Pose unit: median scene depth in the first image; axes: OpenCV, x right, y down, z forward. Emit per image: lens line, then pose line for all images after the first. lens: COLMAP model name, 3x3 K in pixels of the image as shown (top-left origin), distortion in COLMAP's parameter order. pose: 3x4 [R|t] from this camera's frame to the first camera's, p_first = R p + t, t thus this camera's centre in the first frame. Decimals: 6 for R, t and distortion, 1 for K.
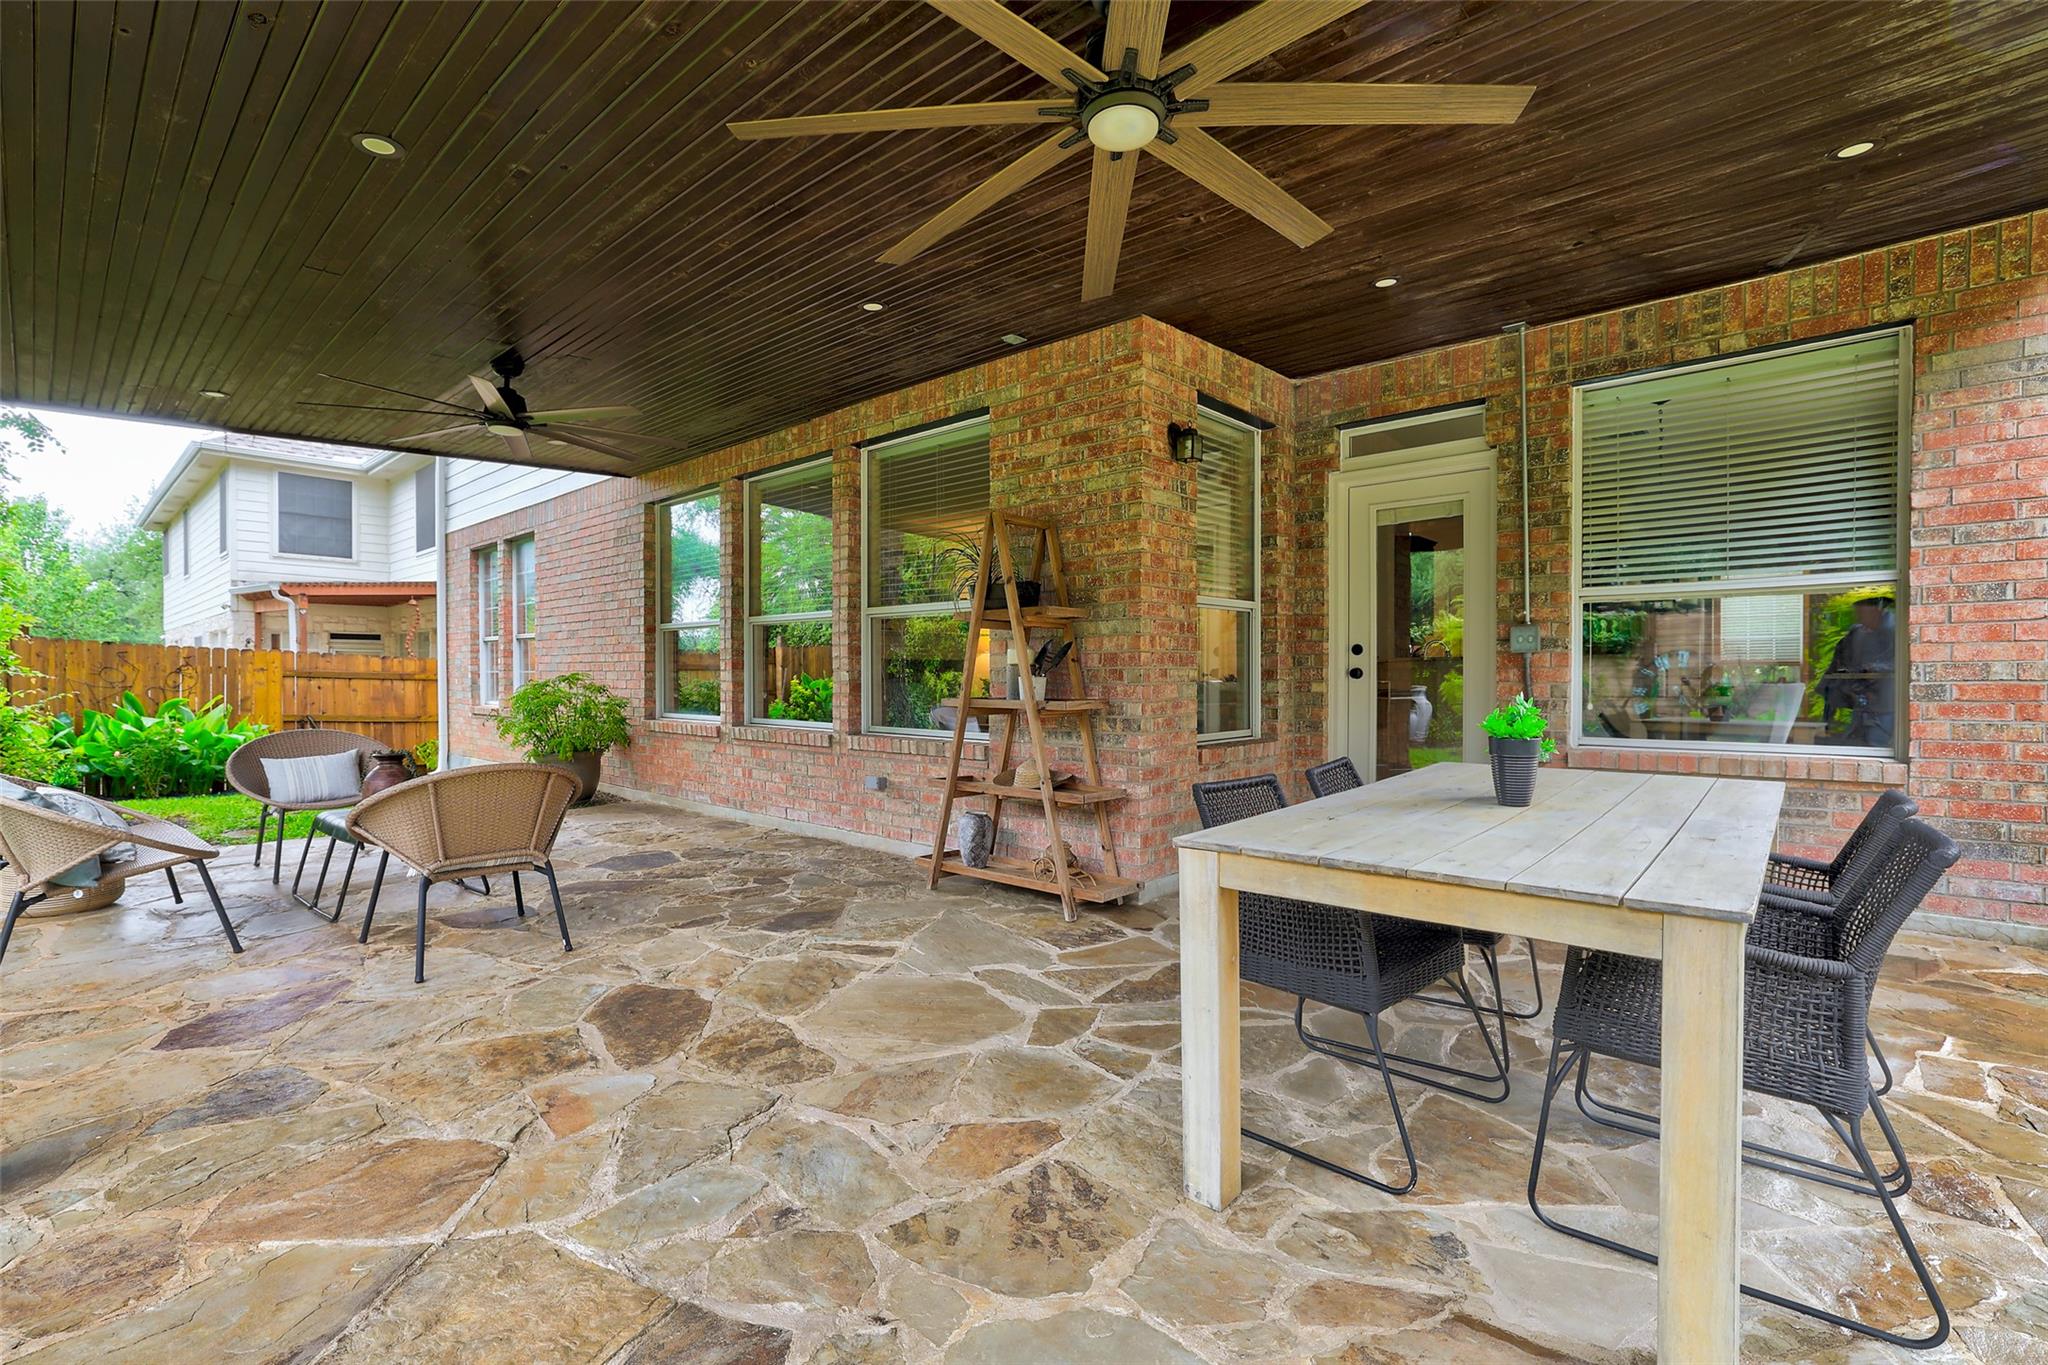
lens RADIAL K [[917.5, 0, 1011.1], [0, 917.5, 653.5], [0, 0, 1]] dist [-0.000018, 0.000141]
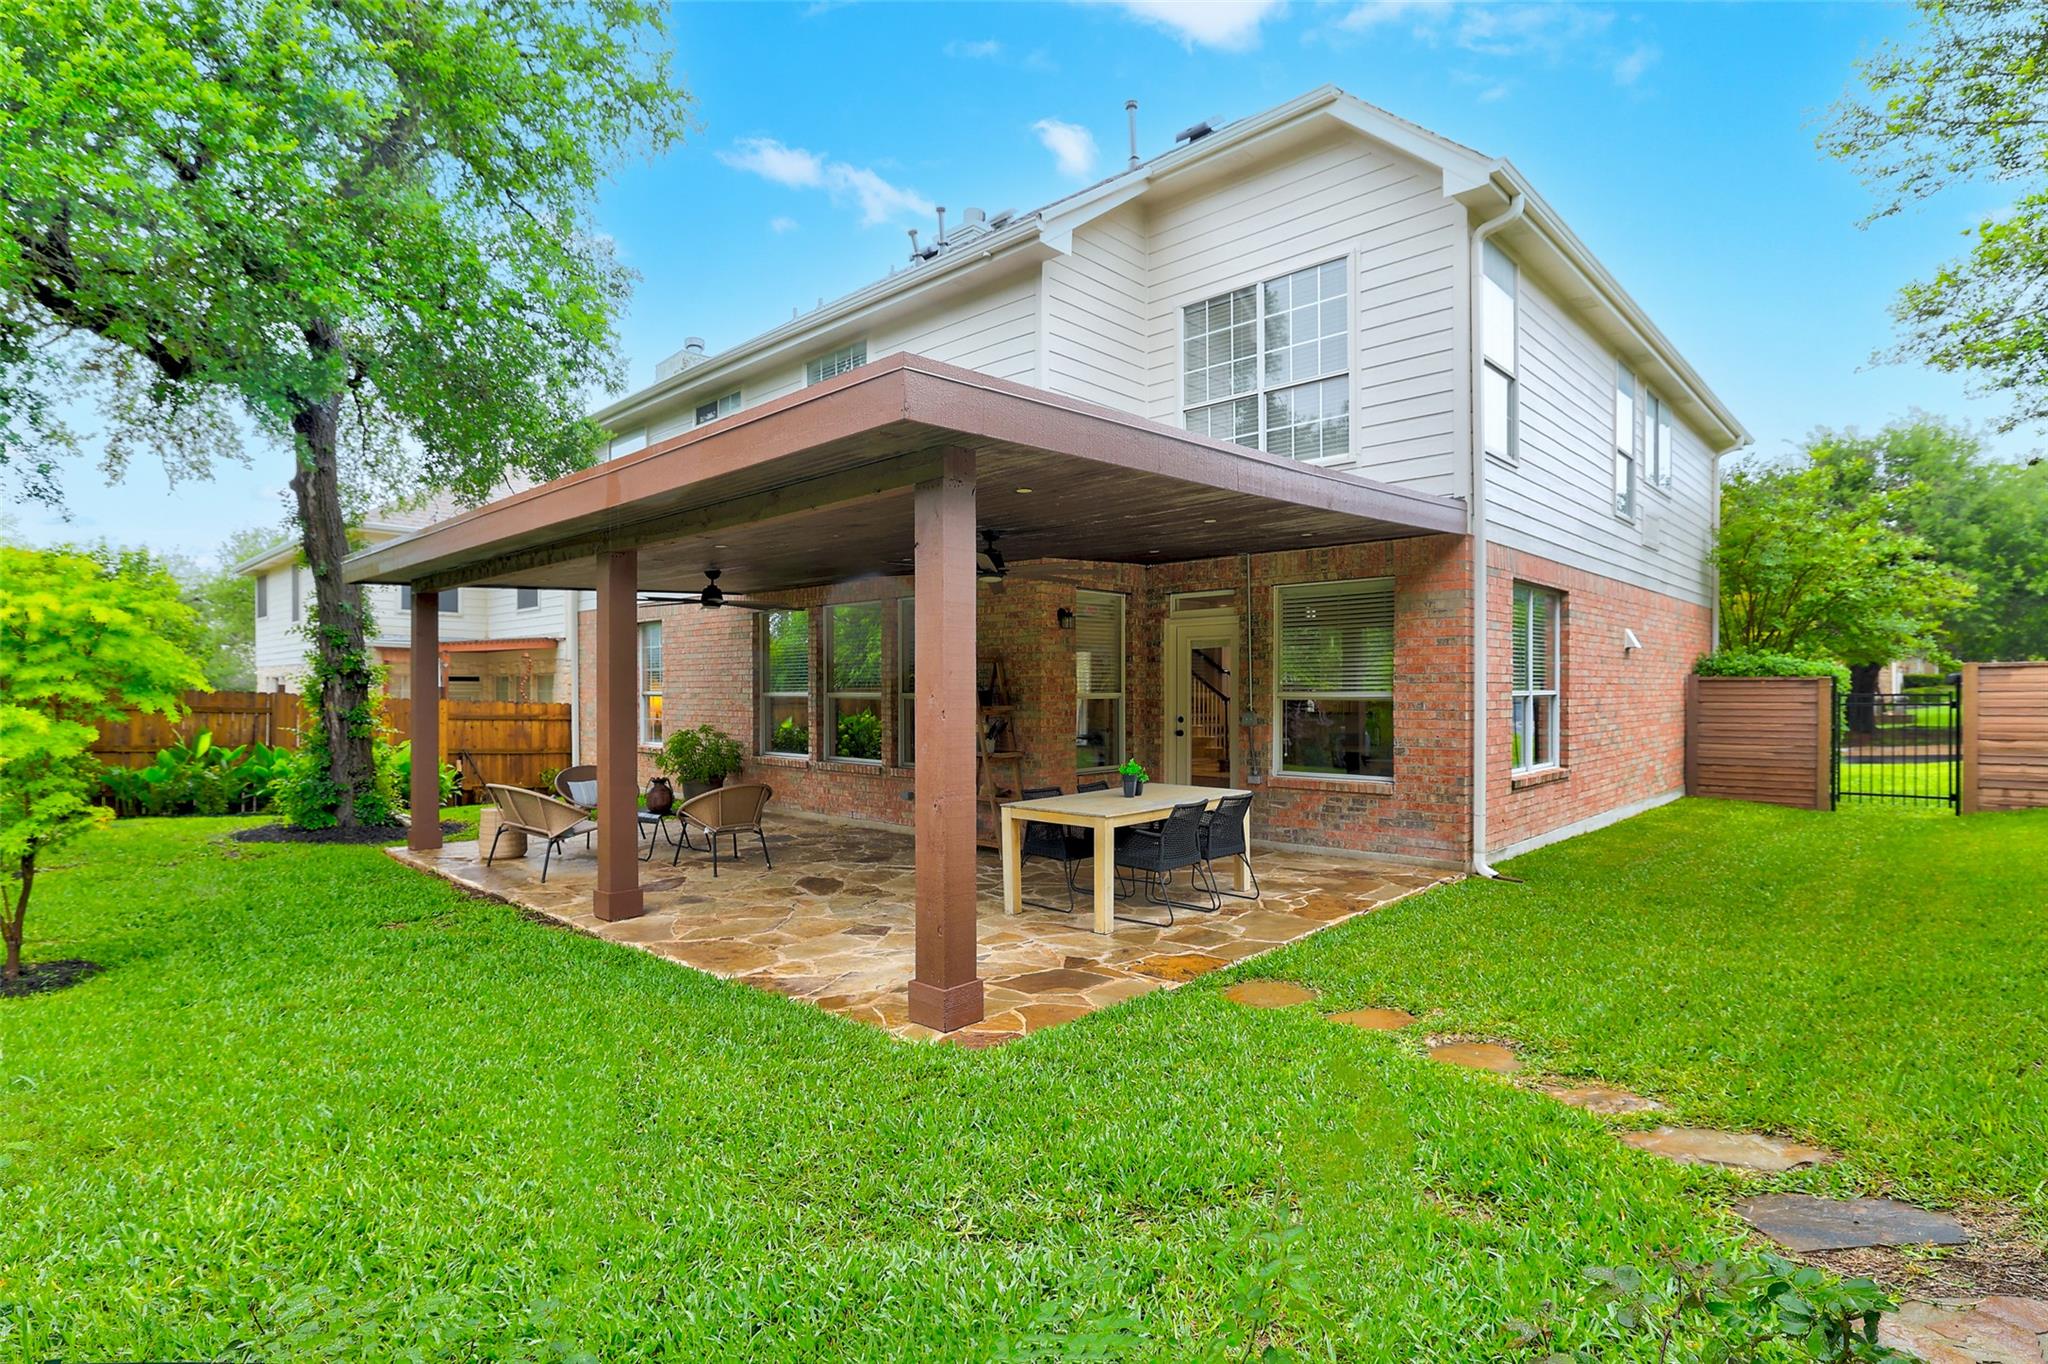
lens RADIAL K [[1003.6, 0, 1024.0], [0, 1003.6, 682.0], [0, 0, 1]] dist [0.045496, -0.000079]
pose [[0.999723, -0.001633, -0.023464, 0.123905], [0.001985, 0.999886, 0.014983, -0.106411], [0.023437, -0.015025, 0.999612, -0.932374]]
